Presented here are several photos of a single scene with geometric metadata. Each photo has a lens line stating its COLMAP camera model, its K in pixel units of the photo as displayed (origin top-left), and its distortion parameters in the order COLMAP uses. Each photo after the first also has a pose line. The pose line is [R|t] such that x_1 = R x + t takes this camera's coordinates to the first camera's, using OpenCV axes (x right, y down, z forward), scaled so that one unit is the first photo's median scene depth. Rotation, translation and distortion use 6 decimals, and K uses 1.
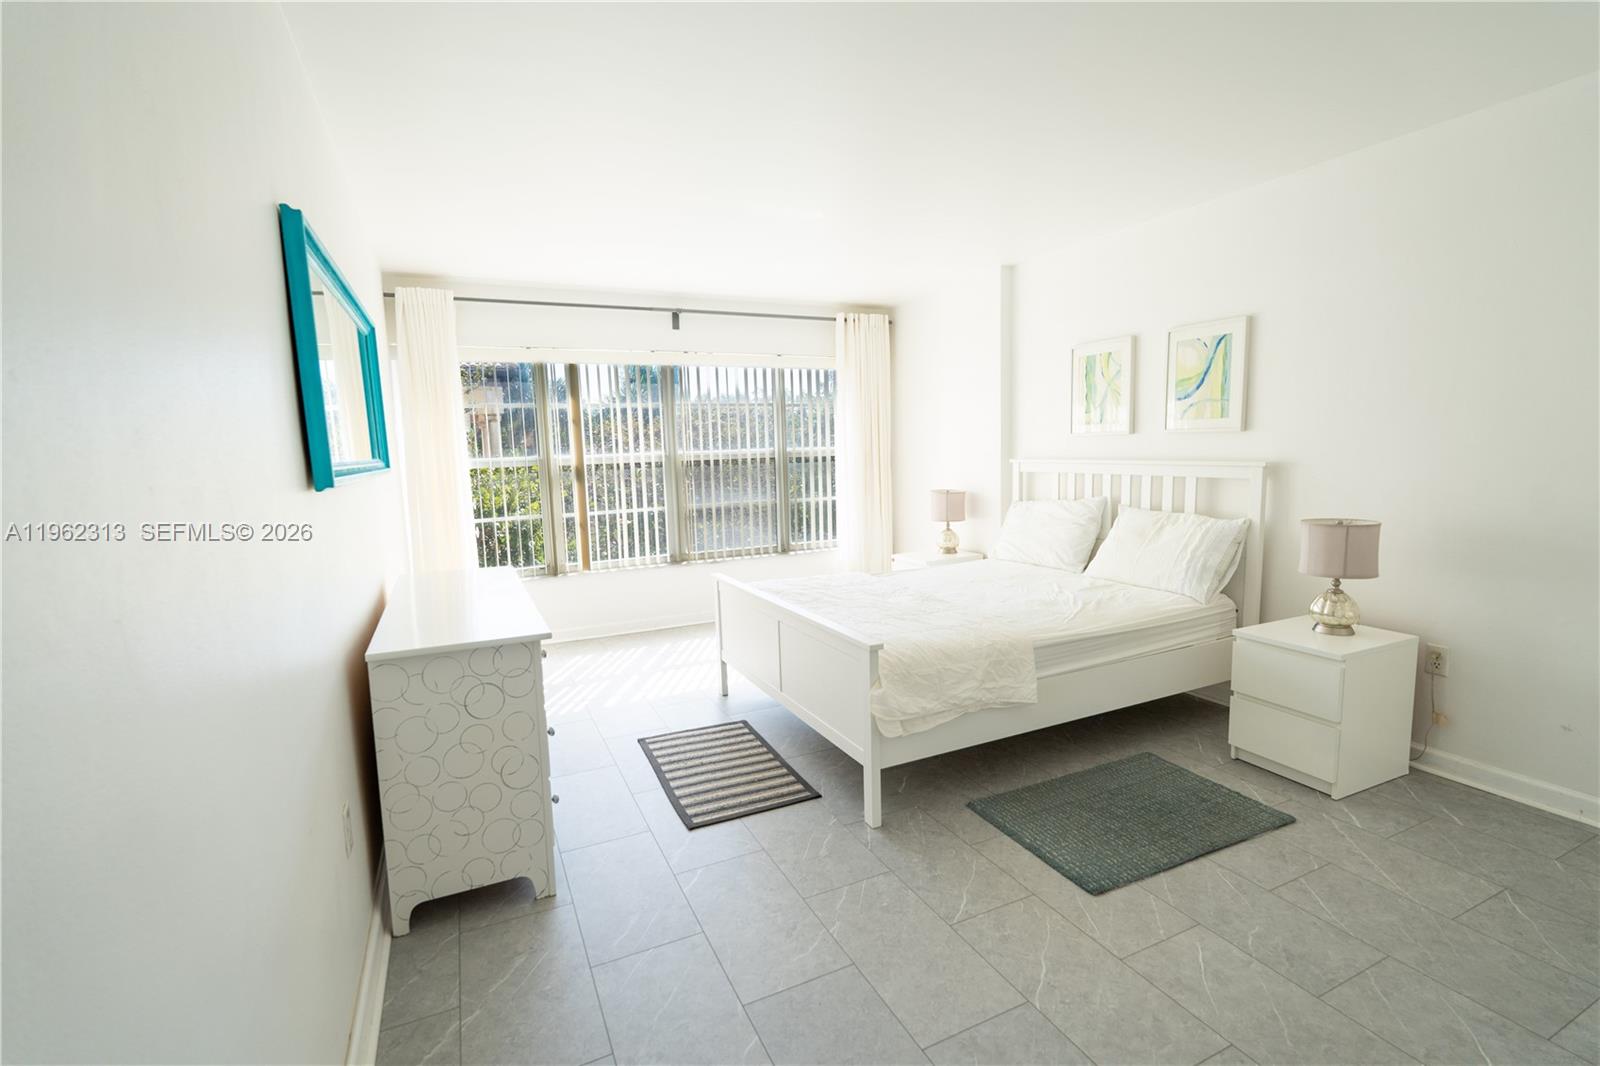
lens RADIAL K [[721.5, 0, 801.7], [0, 721.5, 532.0], [0, 0, 1]] dist [-0.002214, -0.000410]
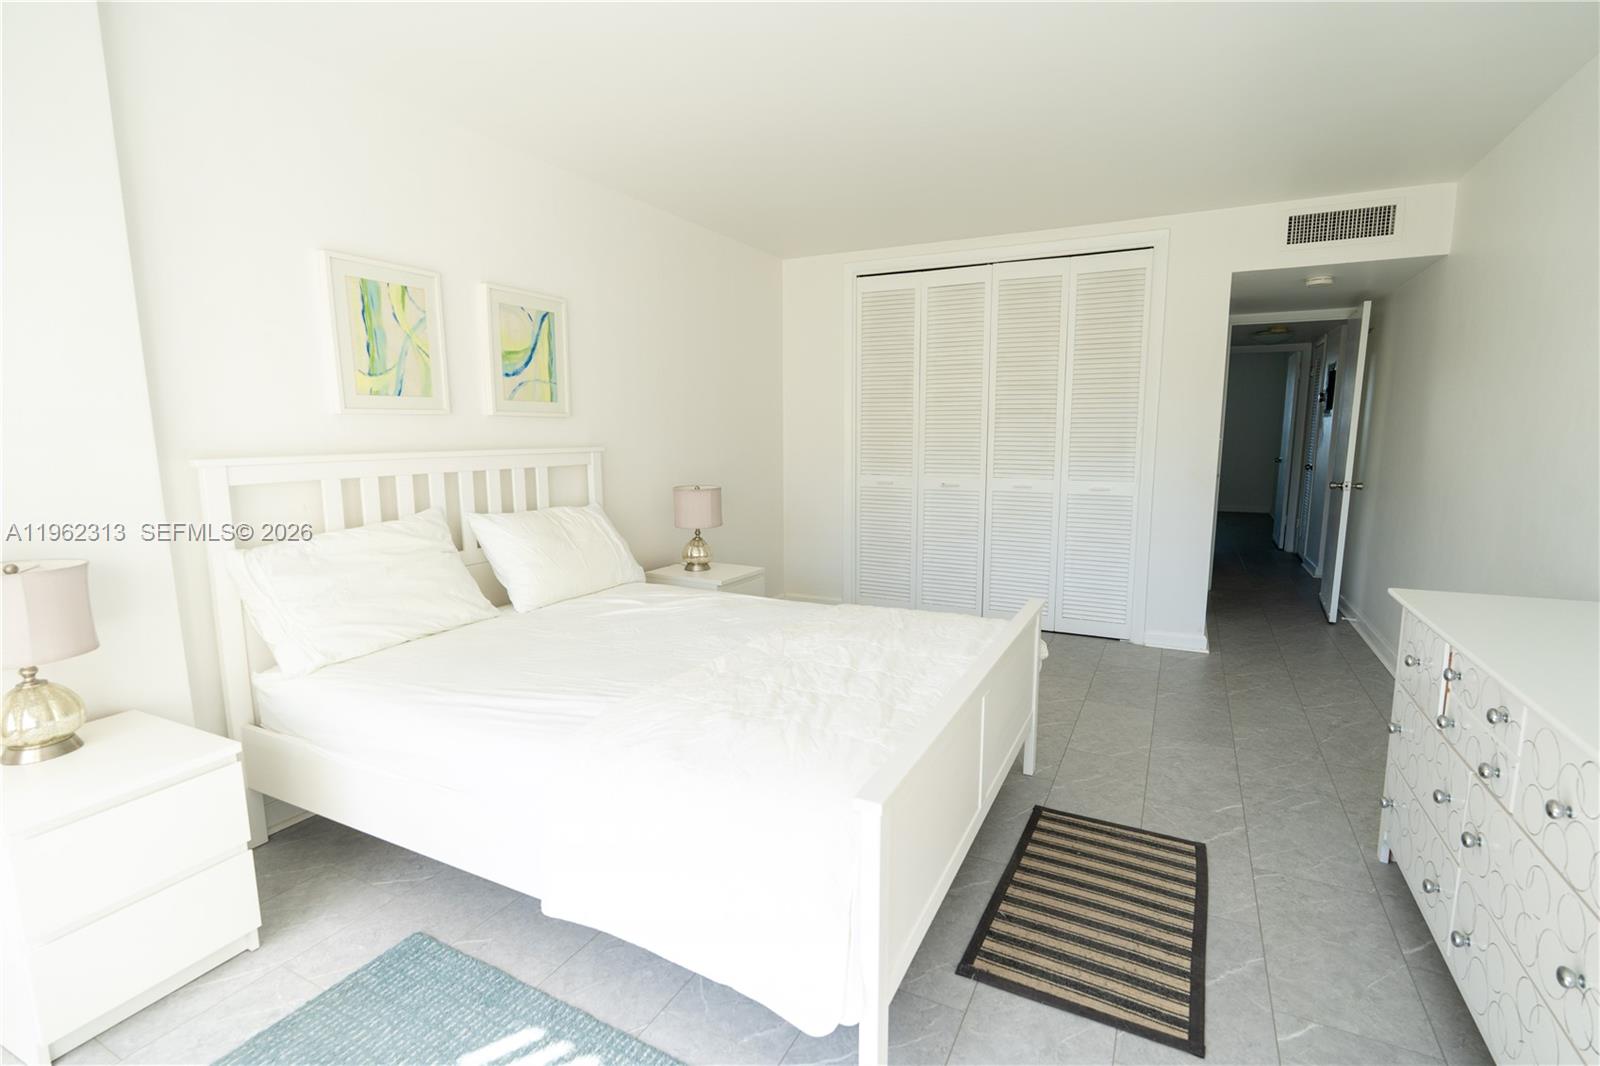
lens RADIAL K [[721.5, 0, 805.8], [0, 721.5, 539.7], [0, 0, 1]] dist [-0.002214, -0.000410]
pose [[-0.600303, -0.104199, 0.792956, -0.384754], [0.105045, 0.972615, 0.207331, -0.144975], [-0.792844, 0.207758, -0.572918, 1.325068]]
